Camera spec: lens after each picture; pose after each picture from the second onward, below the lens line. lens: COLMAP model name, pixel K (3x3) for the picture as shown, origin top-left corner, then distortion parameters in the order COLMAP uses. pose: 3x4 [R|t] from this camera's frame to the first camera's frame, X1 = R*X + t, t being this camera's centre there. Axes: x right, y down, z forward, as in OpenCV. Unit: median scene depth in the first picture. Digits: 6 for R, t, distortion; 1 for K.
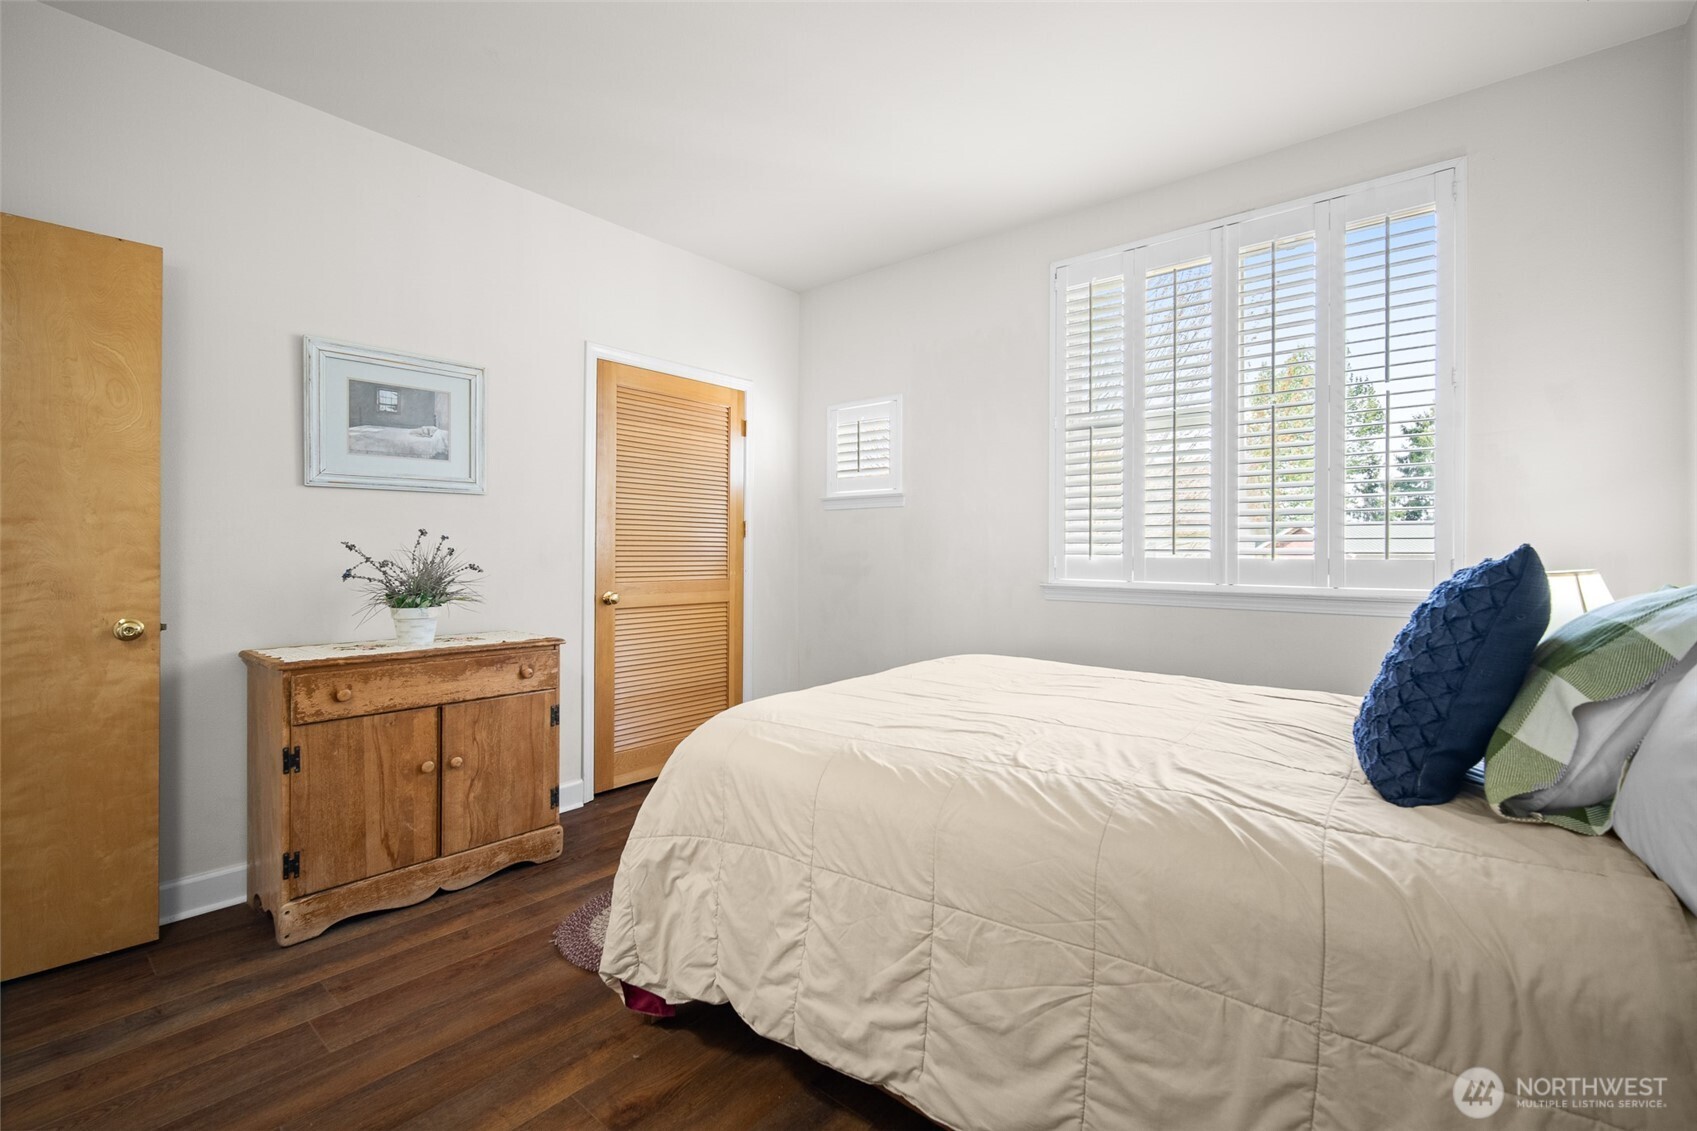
lens RADIAL K [[758.7, 0, 848.8], [0, 758.7, 553.1], [0, 0, 1]] dist [0.000471, 0.000520]
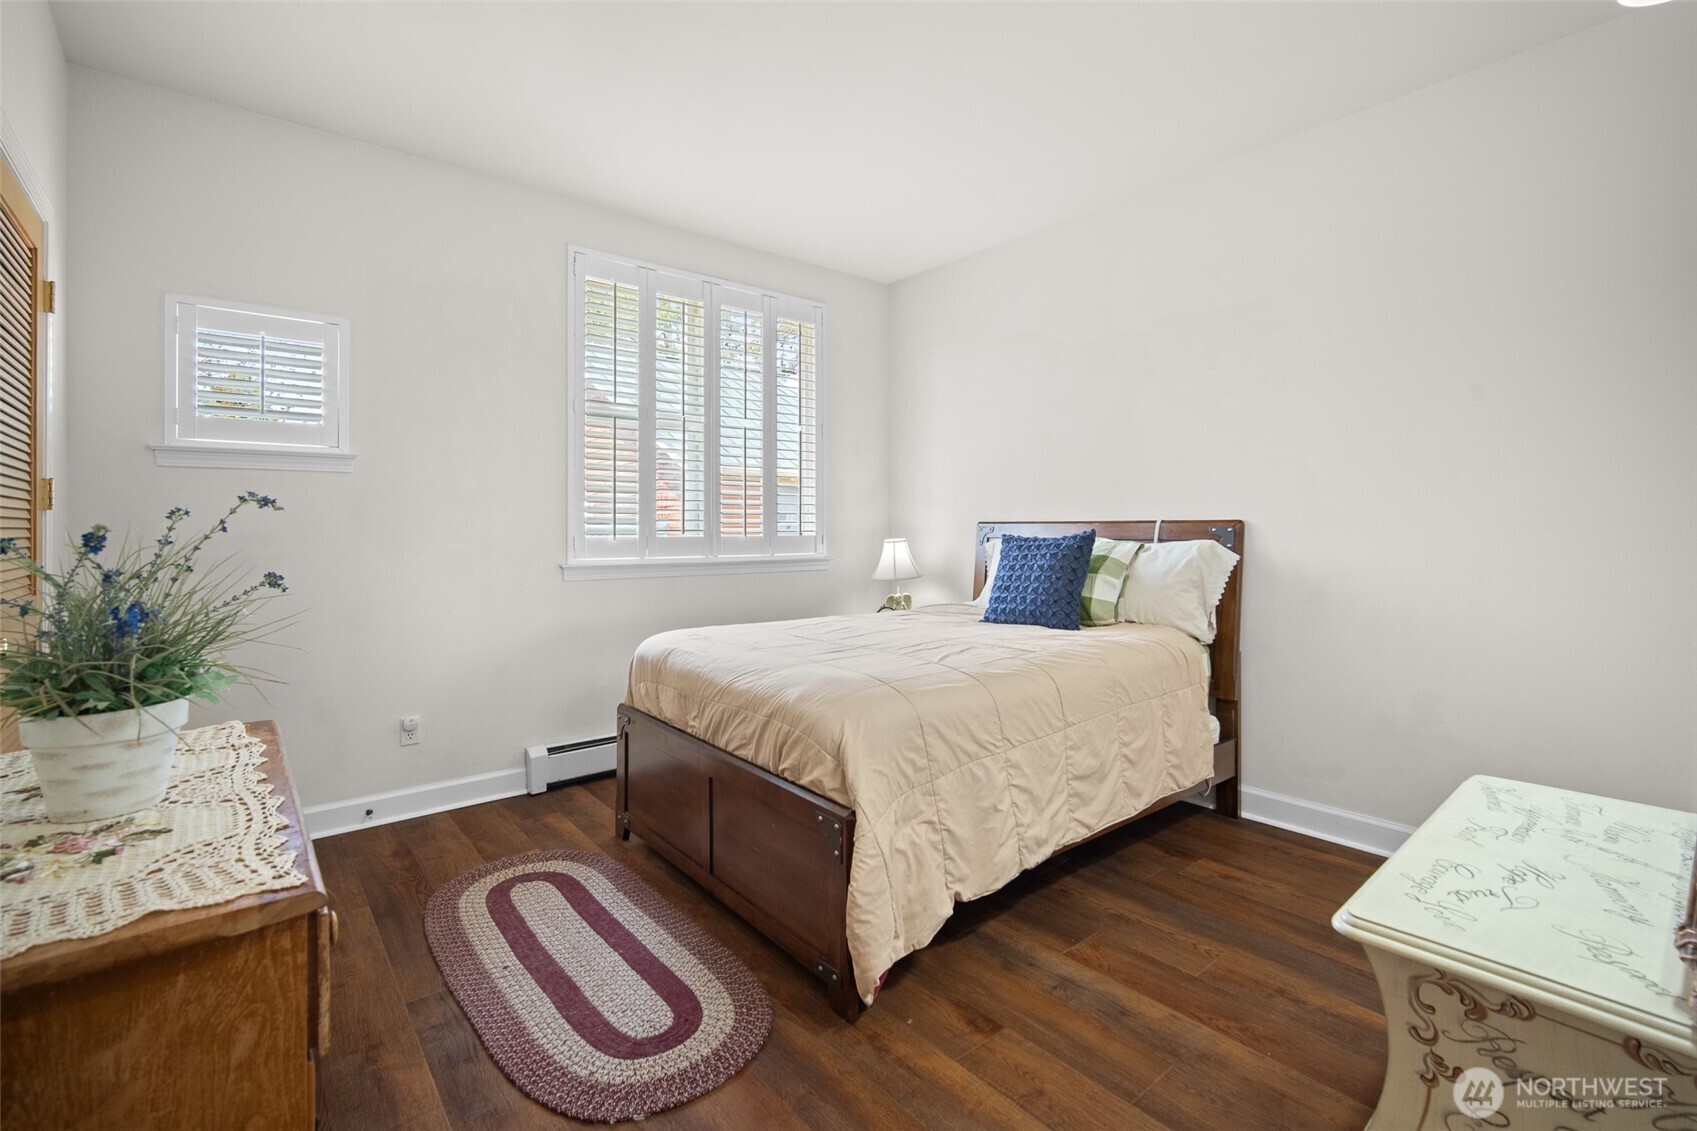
lens RADIAL K [[758.7, 0, 883.3], [0, 758.7, 527.2], [0, 0, 1]] dist [0.000471, 0.000520]
pose [[0.153258, -0.003634, 0.988180, -1.116269], [0.005734, 0.999980, 0.002788, -0.015808], [-0.988170, 0.005239, 0.153276, 0.741383]]
